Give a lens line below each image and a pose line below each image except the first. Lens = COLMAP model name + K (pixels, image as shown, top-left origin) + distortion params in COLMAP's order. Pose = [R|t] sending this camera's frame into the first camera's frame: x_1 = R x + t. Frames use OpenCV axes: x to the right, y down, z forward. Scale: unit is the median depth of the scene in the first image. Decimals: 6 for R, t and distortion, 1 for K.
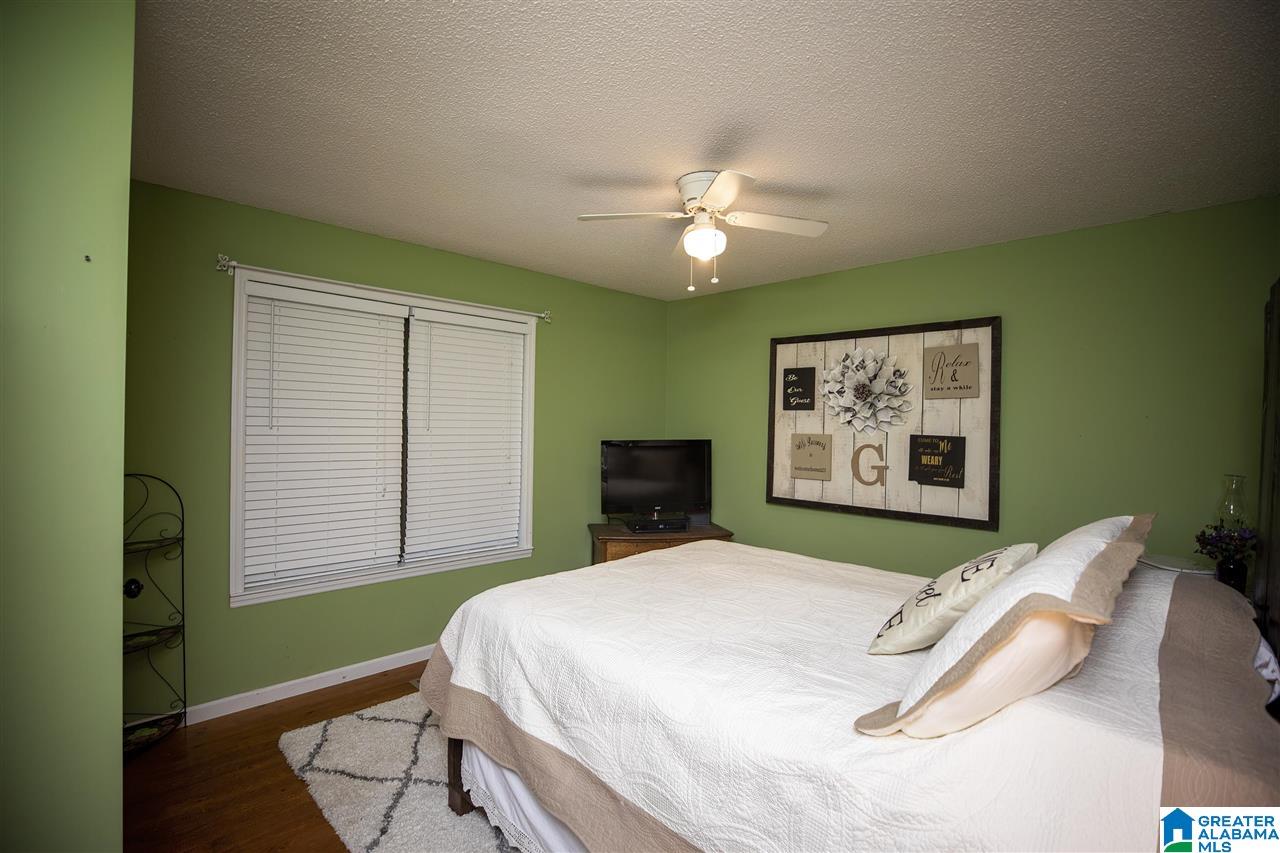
lens RADIAL K [[594.1, 0, 640.0], [0, 594.1, 426.5], [0, 0, 1]] dist [-0.026015, 0.000237]
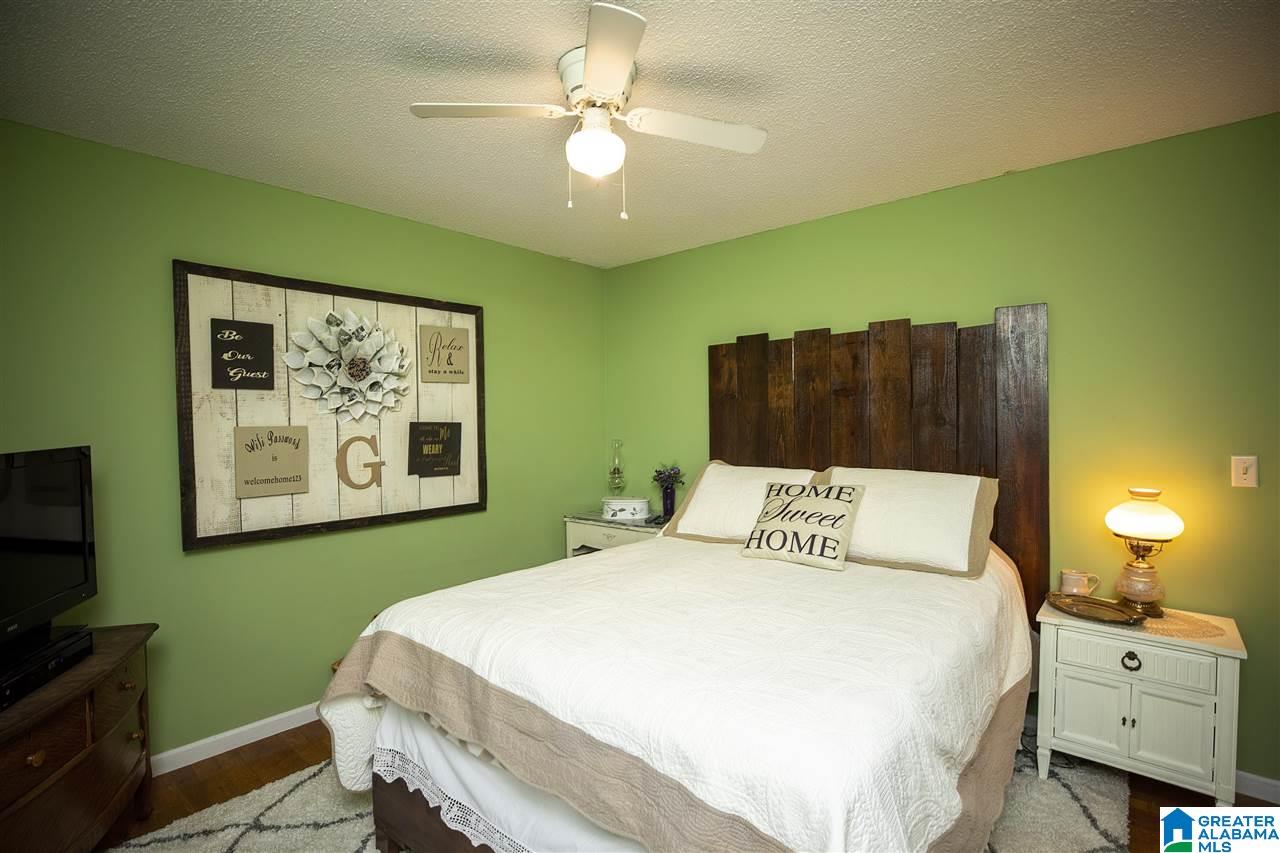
lens RADIAL K [[594.1, 0, 640.0], [0, 594.1, 426.5], [0, 0, 1]] dist [-0.026015, 0.000237]
pose [[-0.046807, -0.031177, 0.998417, -0.413017], [0.011058, 0.999435, 0.031728, -0.003587], [-0.998843, 0.012525, -0.046436, 0.679558]]
